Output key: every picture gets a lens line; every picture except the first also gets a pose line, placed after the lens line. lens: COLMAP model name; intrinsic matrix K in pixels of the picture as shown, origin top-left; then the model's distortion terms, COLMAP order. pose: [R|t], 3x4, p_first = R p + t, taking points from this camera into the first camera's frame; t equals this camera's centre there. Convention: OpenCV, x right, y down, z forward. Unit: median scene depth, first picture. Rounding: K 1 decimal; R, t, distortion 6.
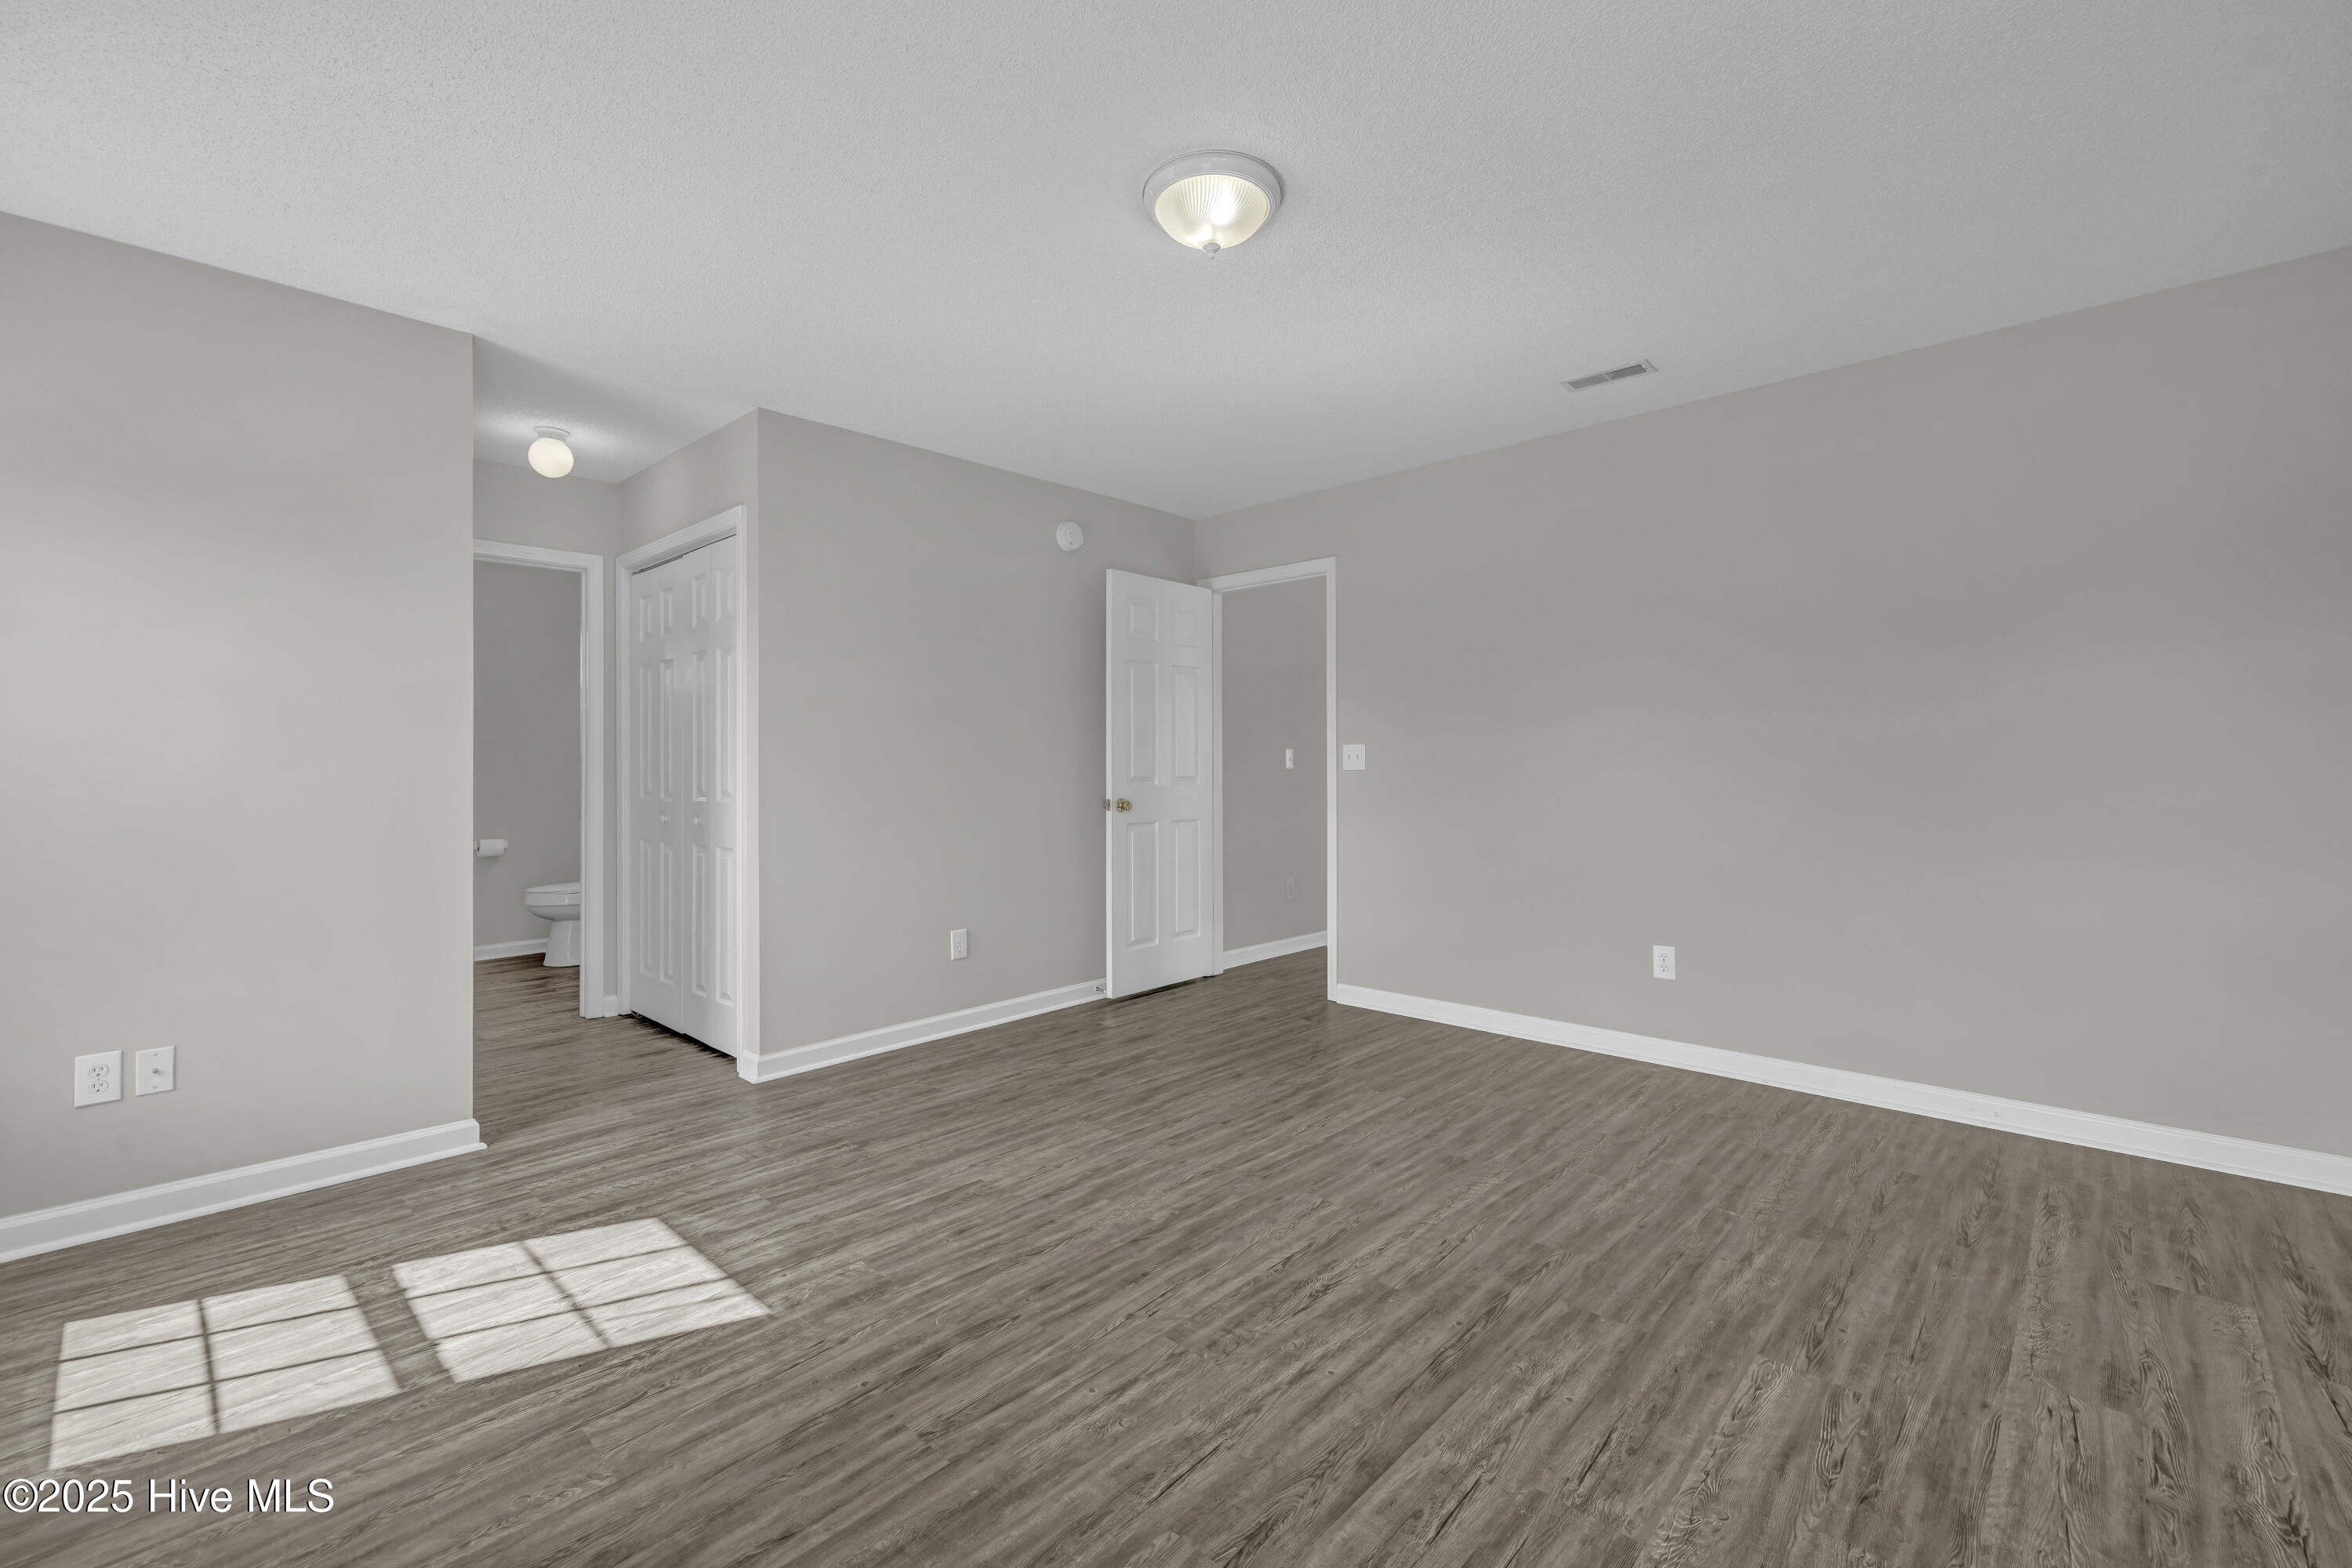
lens RADIAL K [[1004.3, 0, 1156.2], [0, 1004.3, 763.9], [0, 0, 1]] dist [-0.000636, -0.000145]
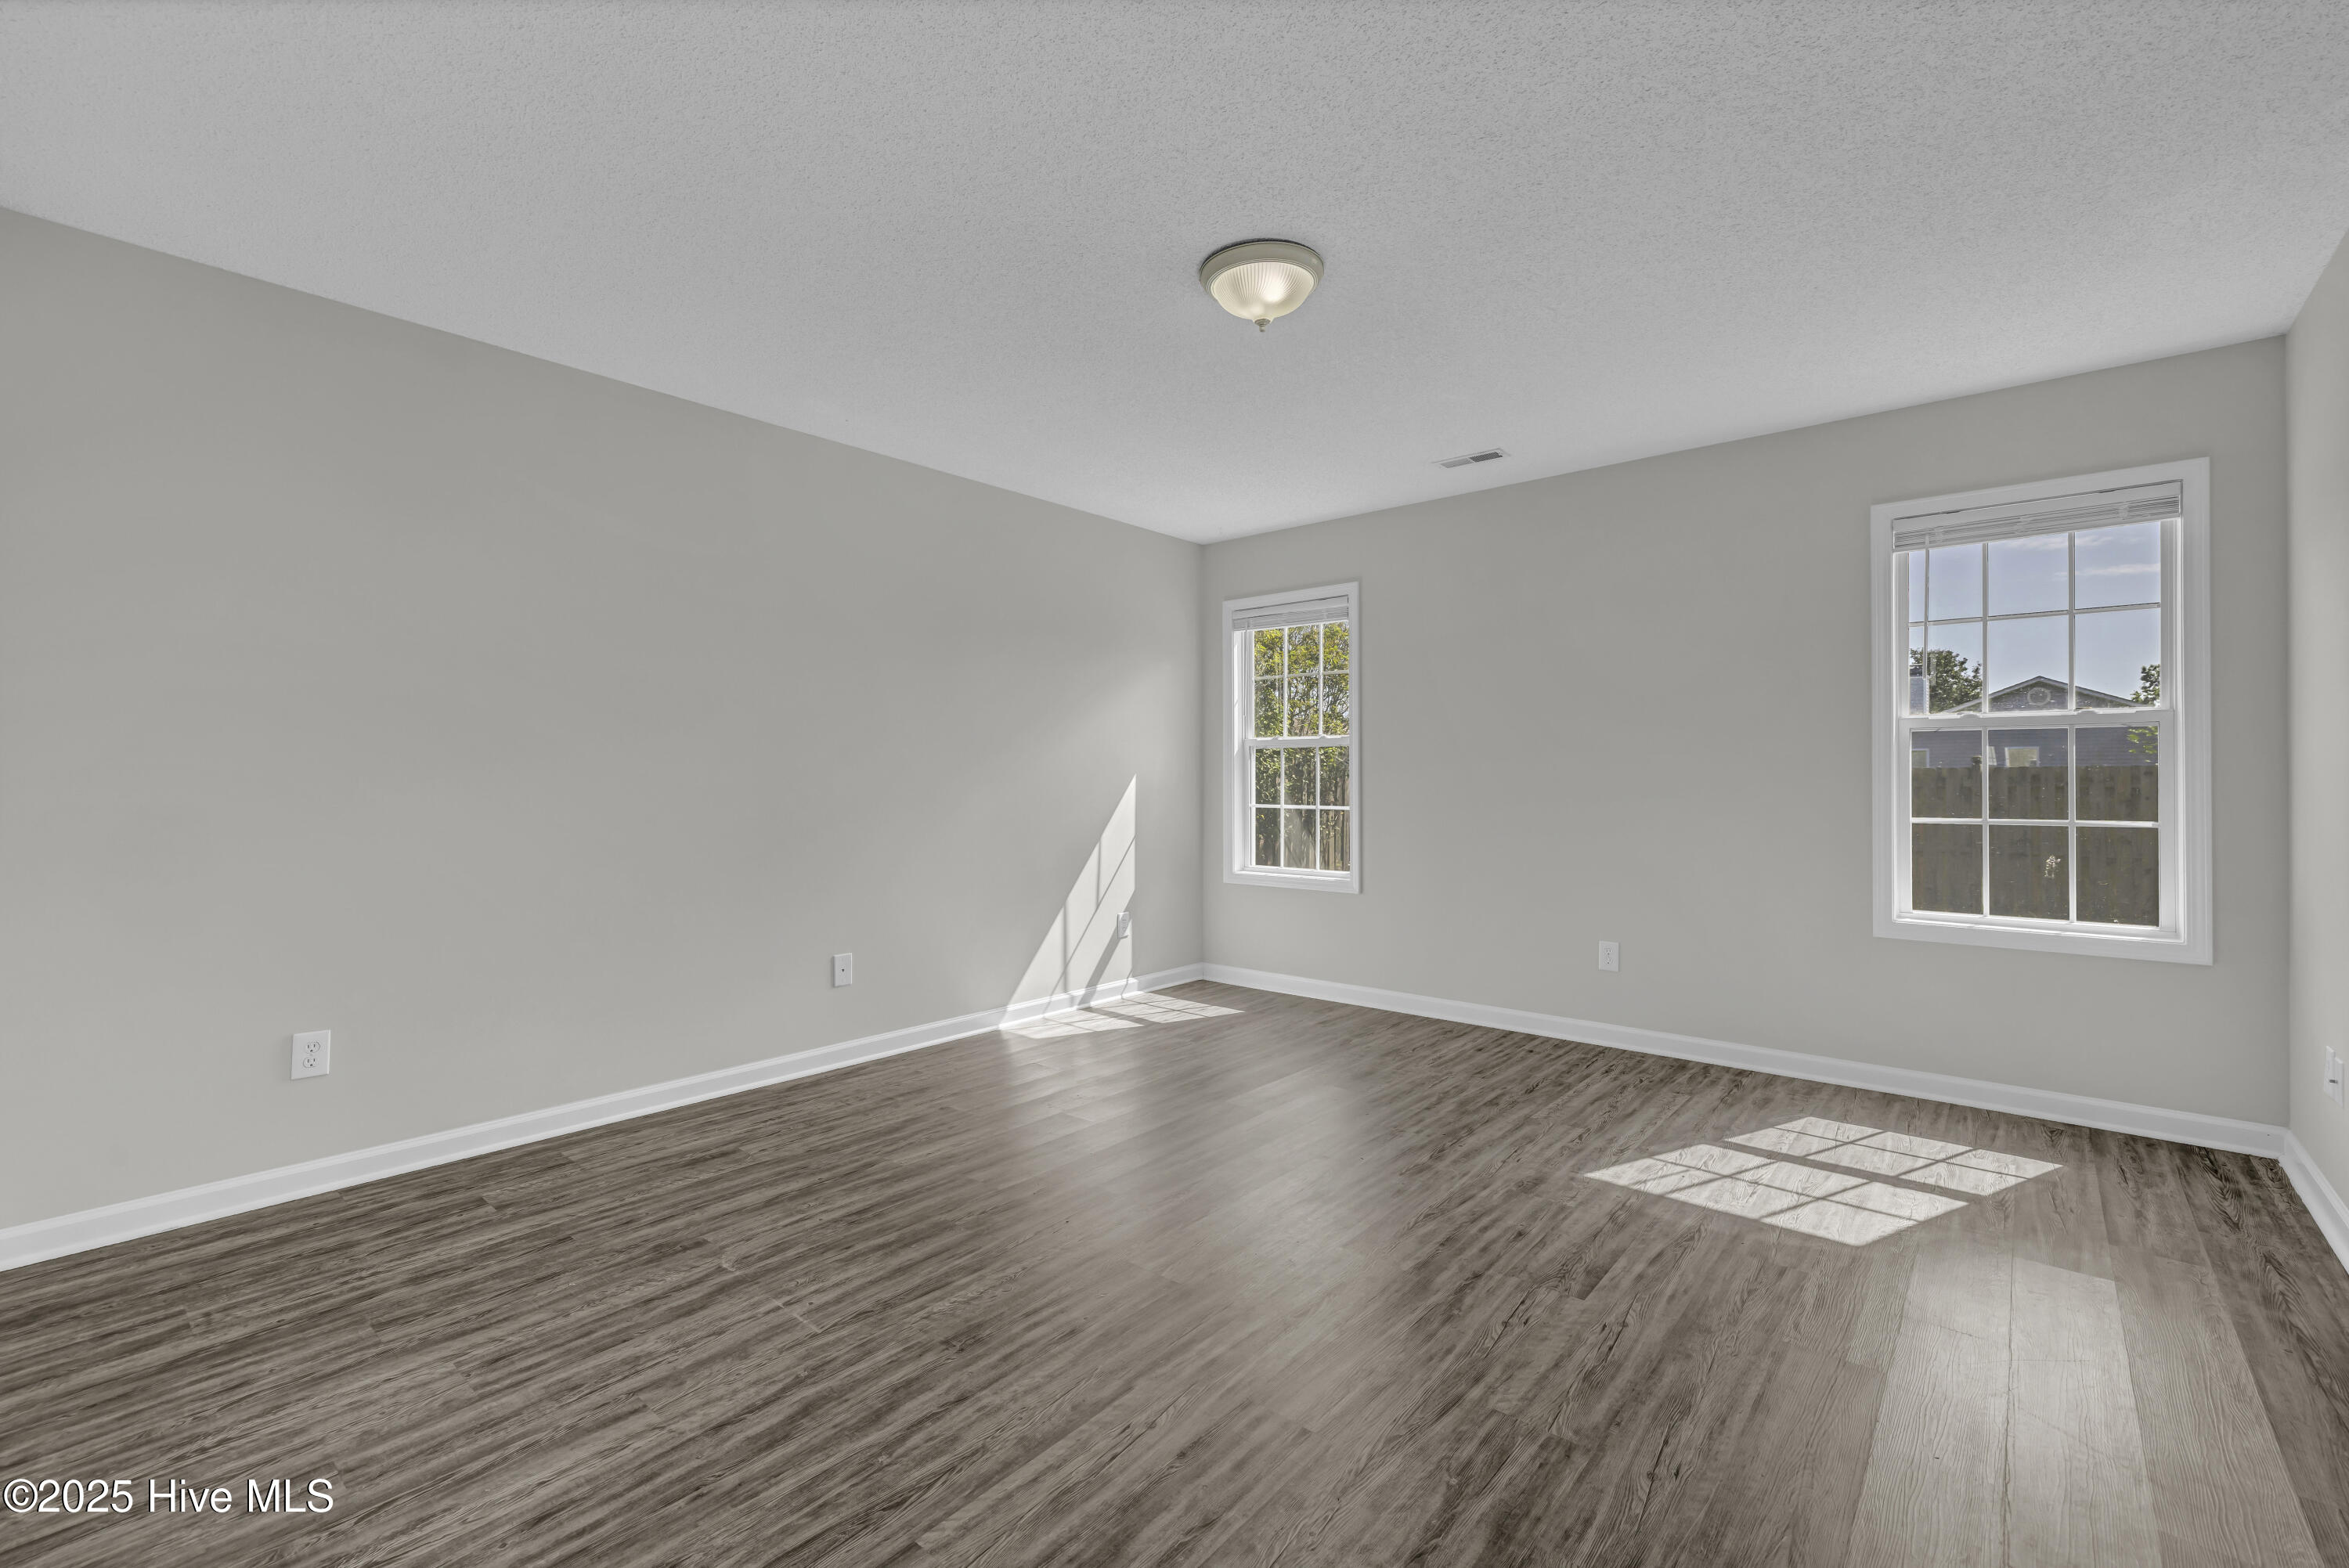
lens RADIAL K [[1002.9, 0, 1166.1], [0, 1002.9, 790.0], [0, 0, 1]] dist [-0.000636, -0.000145]
pose [[-0.998227, 0.006849, -0.059121, 0.224268], [0.006039, 0.999886, 0.013875, -0.002962], [0.059209, 0.013493, -0.998154, 1.993240]]
